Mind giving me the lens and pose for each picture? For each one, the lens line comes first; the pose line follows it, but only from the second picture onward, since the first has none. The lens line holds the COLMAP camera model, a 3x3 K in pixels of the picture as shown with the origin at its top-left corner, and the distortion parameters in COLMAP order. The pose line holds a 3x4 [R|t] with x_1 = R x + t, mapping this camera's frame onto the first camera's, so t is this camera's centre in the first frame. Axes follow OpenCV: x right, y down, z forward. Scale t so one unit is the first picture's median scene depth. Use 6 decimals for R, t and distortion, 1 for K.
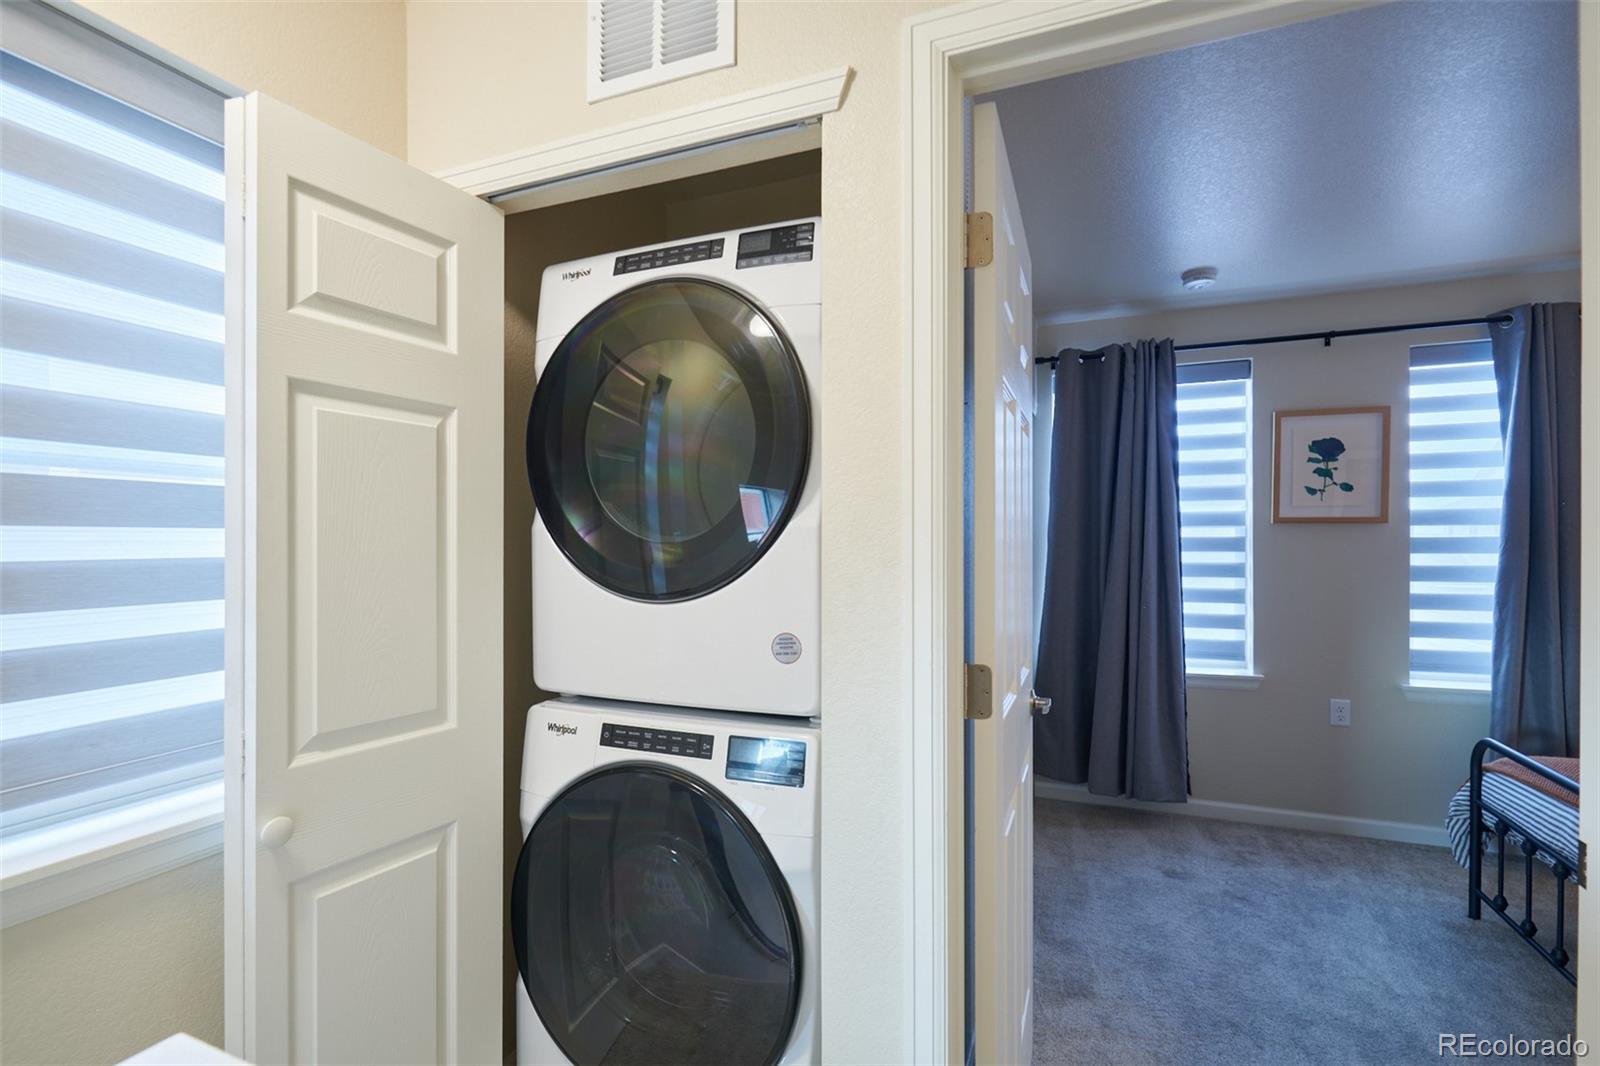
lens RADIAL K [[750.4, 0, 800.1], [0, 750.4, 539.5], [0, 0, 1]] dist [0.000407, -0.000421]
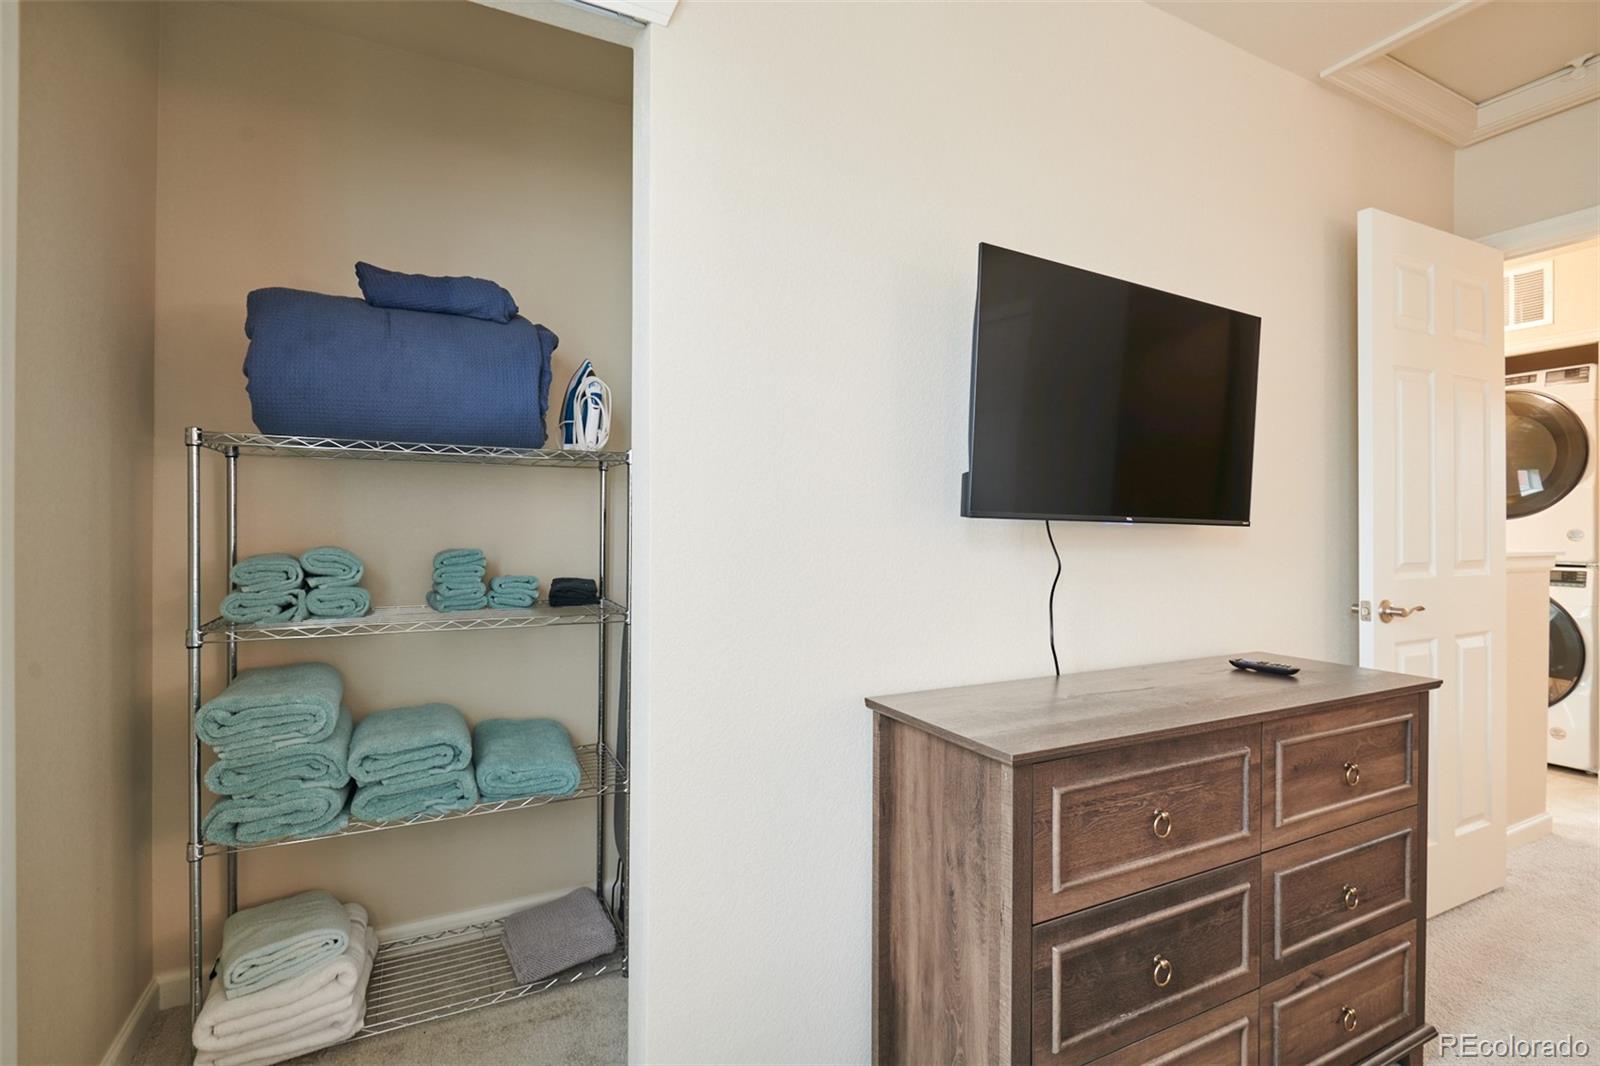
lens RADIAL K [[750.4, 0, 800.7], [0, 750.4, 529.4], [0, 0, 1]] dist [0.000407, -0.000421]
pose [[0.759008, 0.005171, -0.651061, -0.333517], [-0.000574, 0.999973, 0.007272, 0.103636], [0.651082, -0.005146, 0.758990, -2.518676]]
